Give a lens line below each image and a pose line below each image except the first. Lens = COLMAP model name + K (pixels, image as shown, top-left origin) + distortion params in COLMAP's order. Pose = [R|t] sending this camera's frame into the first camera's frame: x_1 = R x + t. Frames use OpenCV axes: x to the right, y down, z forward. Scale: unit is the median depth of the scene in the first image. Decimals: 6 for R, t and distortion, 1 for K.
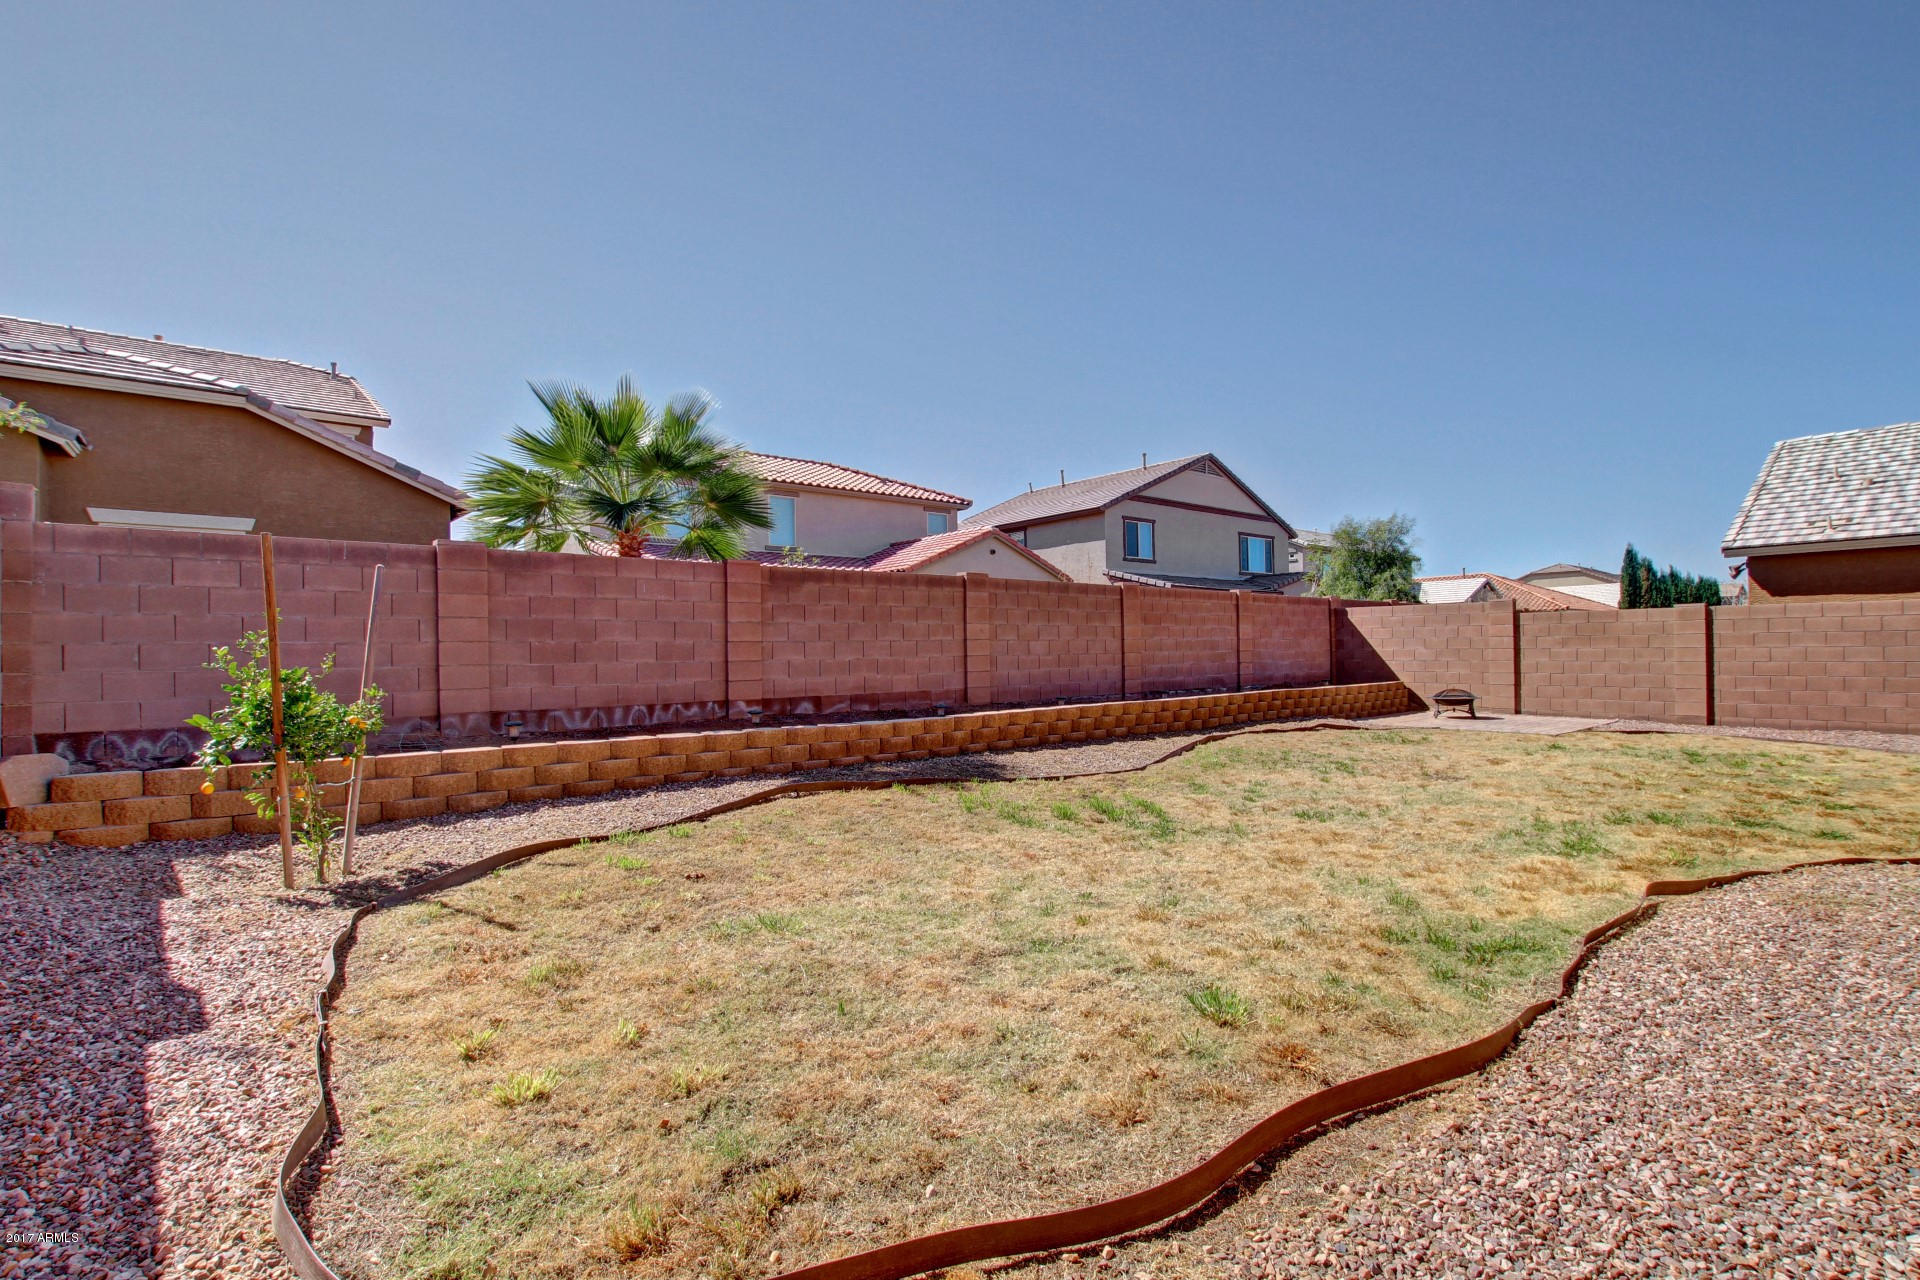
lens RADIAL K [[918.1, 0, 967.6], [0, 918.1, 649.7], [0, 0, 1]] dist [-0.018398, 0.001454]
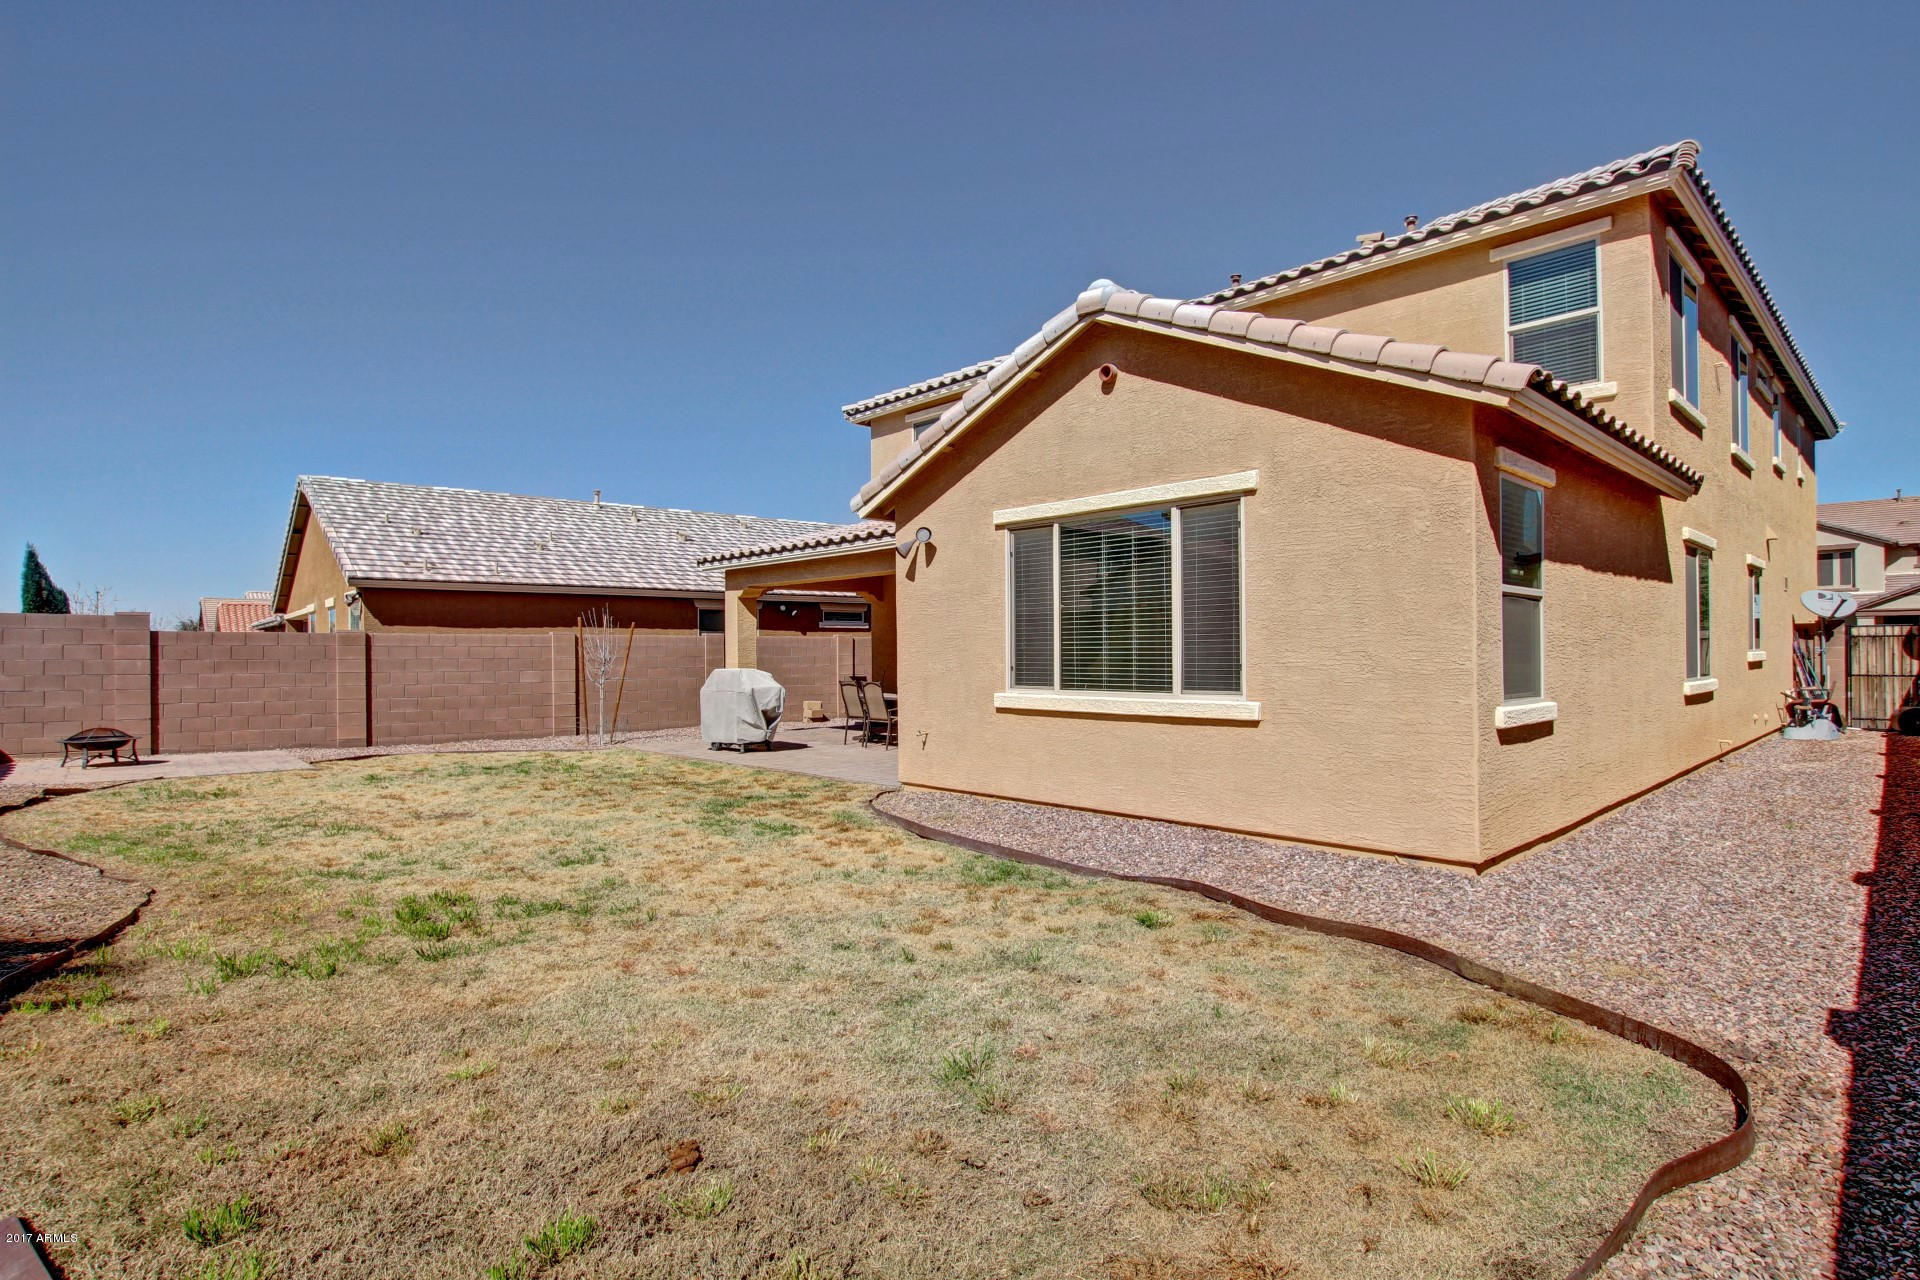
lens RADIAL K [[982.1, 0, 965.4], [0, 982.1, 639.4], [0, 0, 1]] dist [-0.018181, -0.000171]
pose [[-0.017505, 0.028891, 0.999429, -0.310505], [0.003464, 0.999578, -0.028835, -0.005435], [-0.999841, 0.002957, -0.017597, 0.315169]]
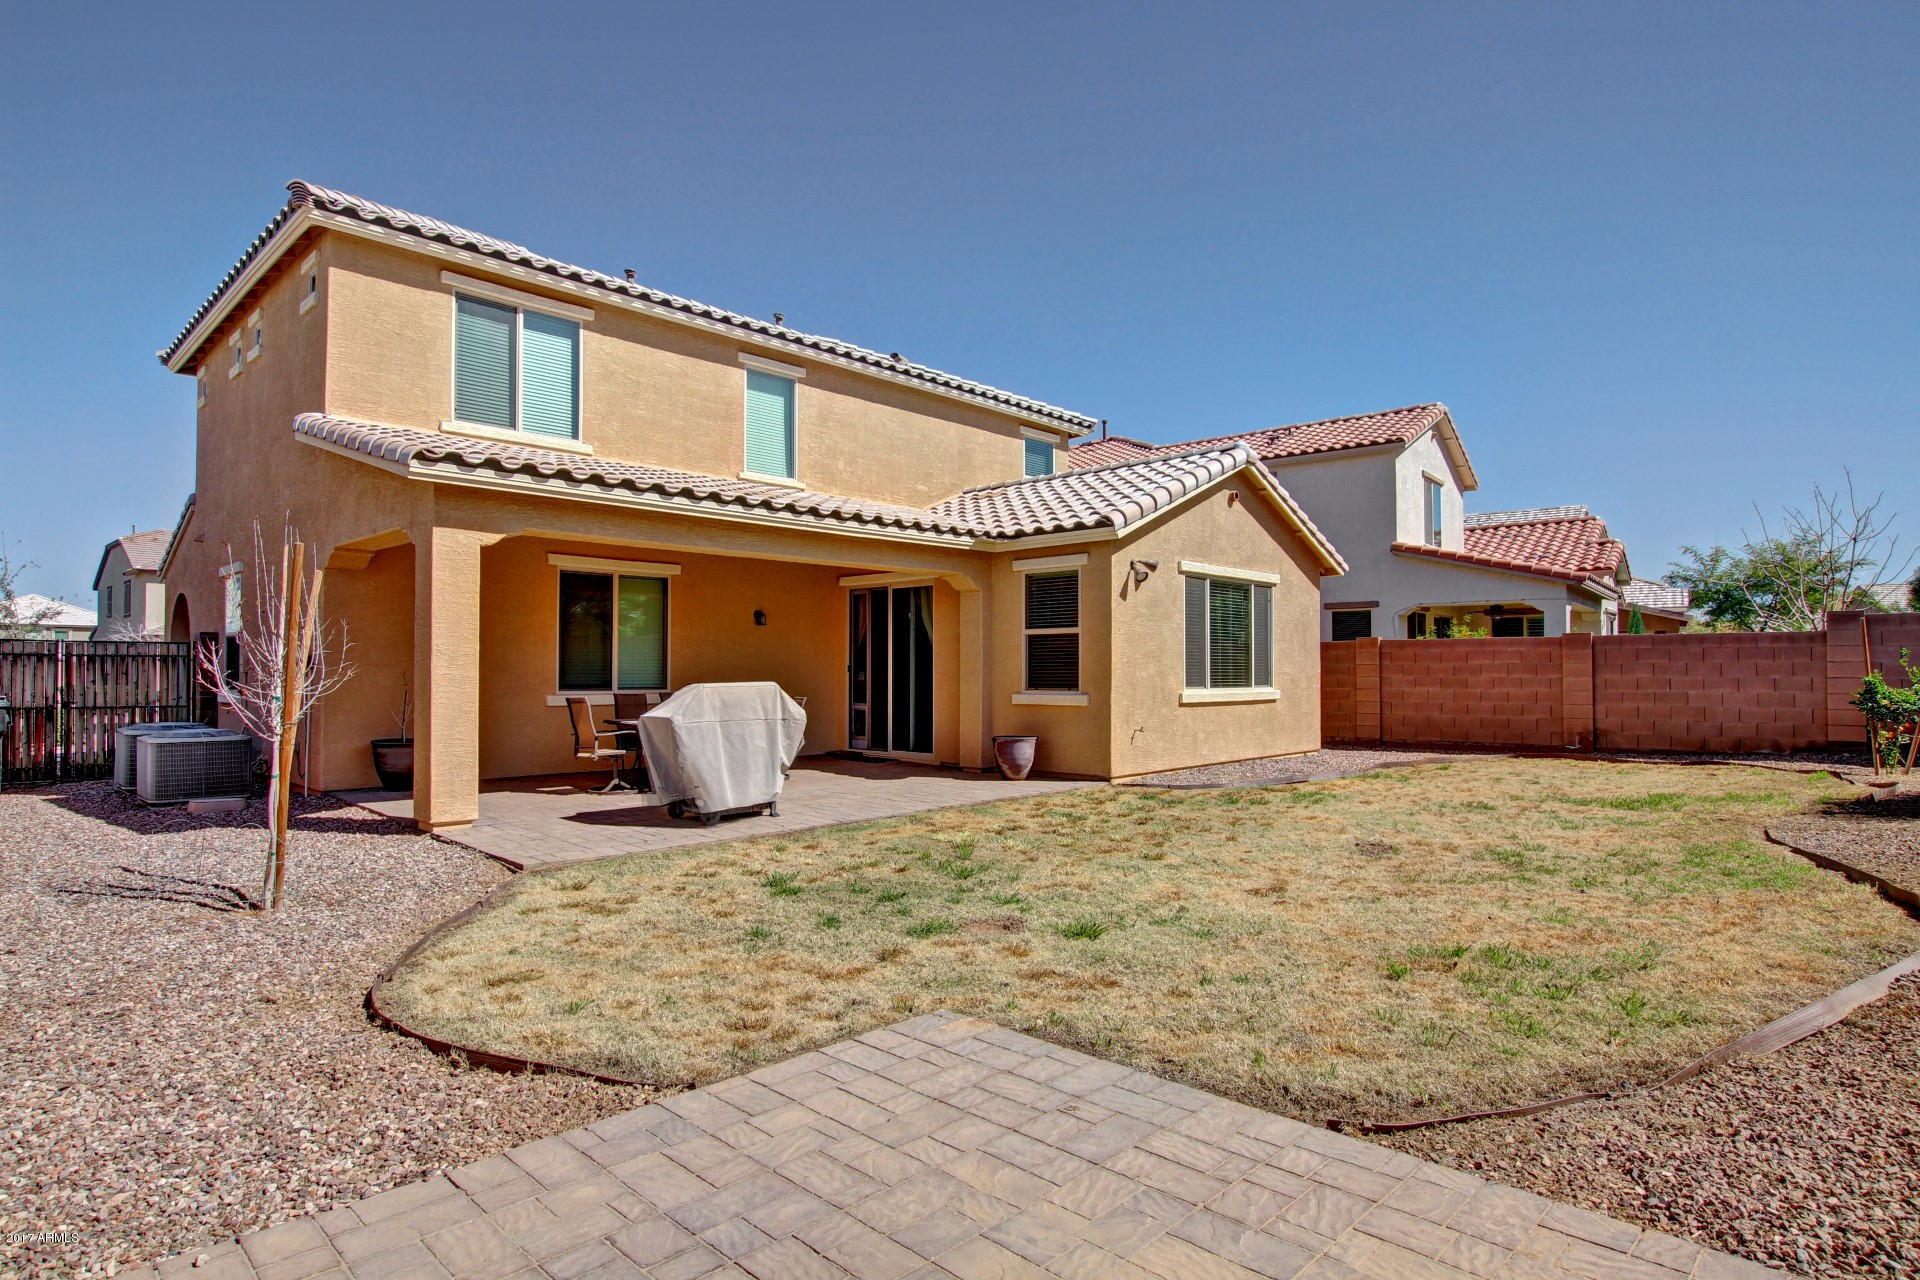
lens RADIAL K [[1009.2, 0, 964.9], [0, 1009.2, 683.5], [0, 0, 1]] dist [-0.035220, -0.000013]
pose [[-0.996667, 0.019742, -0.079149, 0.579148], [0.019418, 0.999800, 0.004861, -0.005946], [0.079229, 0.003307, -0.996851, 1.145170]]
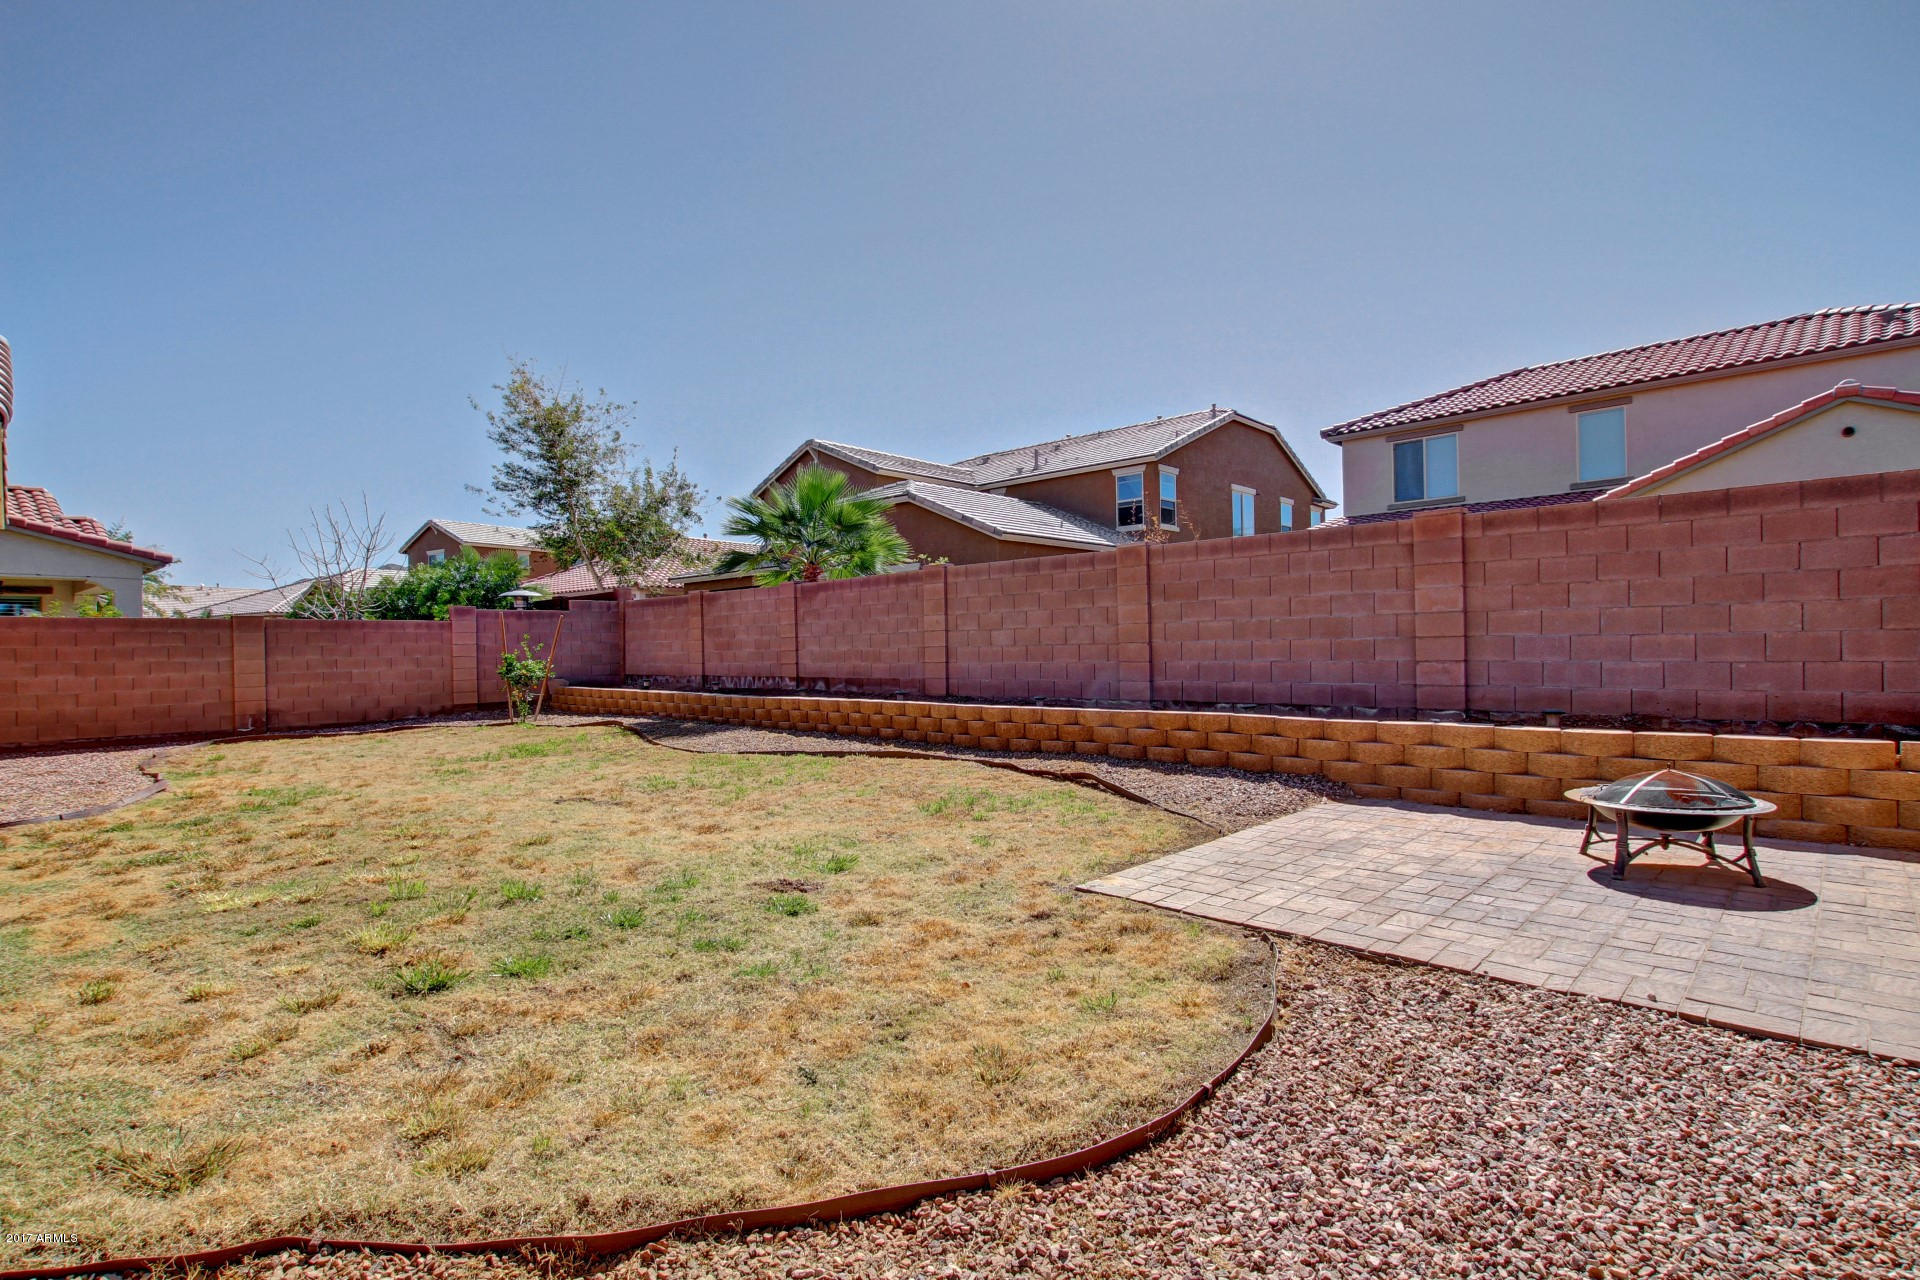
lens RADIAL K [[918.1, 0, 957.0], [0, 918.1, 645.7], [0, 0, 1]] dist [-0.018398, 0.001454]
pose [[0.073471, 0.013802, -0.997202, 0.878671], [0.021991, 0.999639, 0.015456, -0.008433], [0.997055, -0.023065, 0.073141, 0.818445]]
